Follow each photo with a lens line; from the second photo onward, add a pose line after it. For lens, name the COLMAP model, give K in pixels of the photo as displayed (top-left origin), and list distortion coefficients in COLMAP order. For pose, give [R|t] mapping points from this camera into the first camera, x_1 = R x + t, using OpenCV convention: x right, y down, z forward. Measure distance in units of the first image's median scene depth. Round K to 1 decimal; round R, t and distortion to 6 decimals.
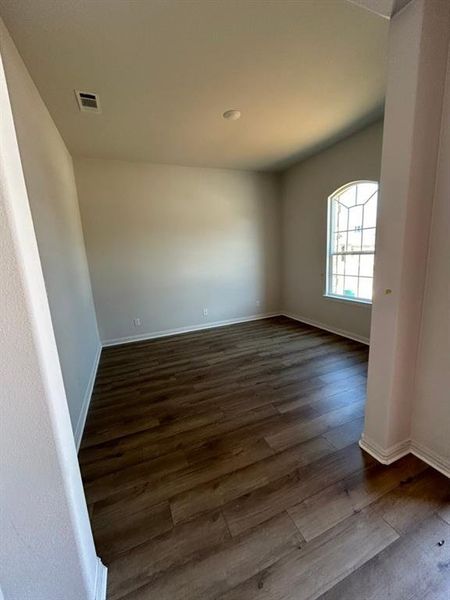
lens RADIAL K [[247.0, 0, 225.0], [0, 247.0, 300.0], [0, 0, 1]] dist [-0.008153, 0.000309]
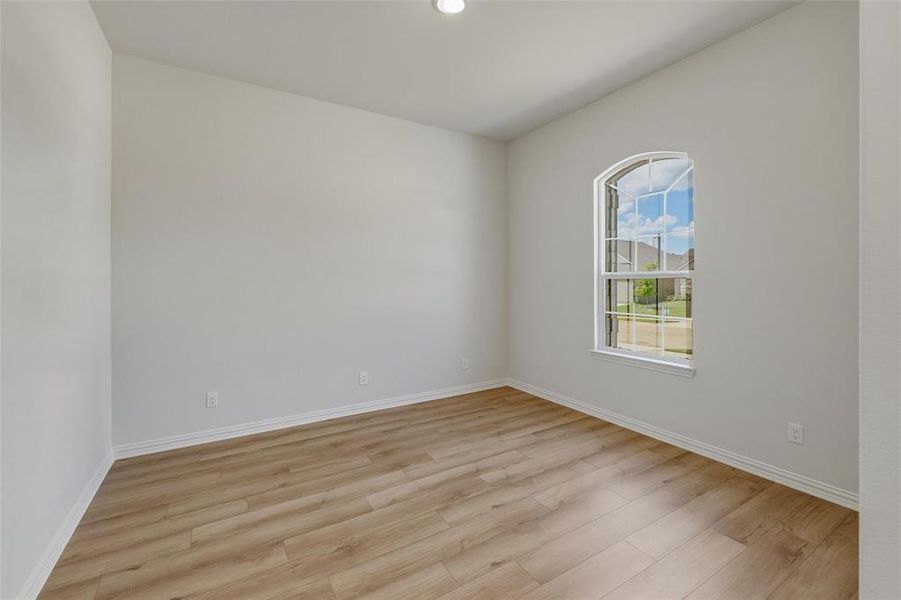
lens RADIAL K [[385.9, 0, 448.1], [0, 385.9, 278.7], [0, 0, 1]] dist [0.004518, 0.000263]
pose [[0.987936, 0.052102, 0.145835, -0.045665], [-0.022193, 0.979618, -0.199641, 0.003183], [-0.153265, 0.193996, 0.968956, 0.222331]]
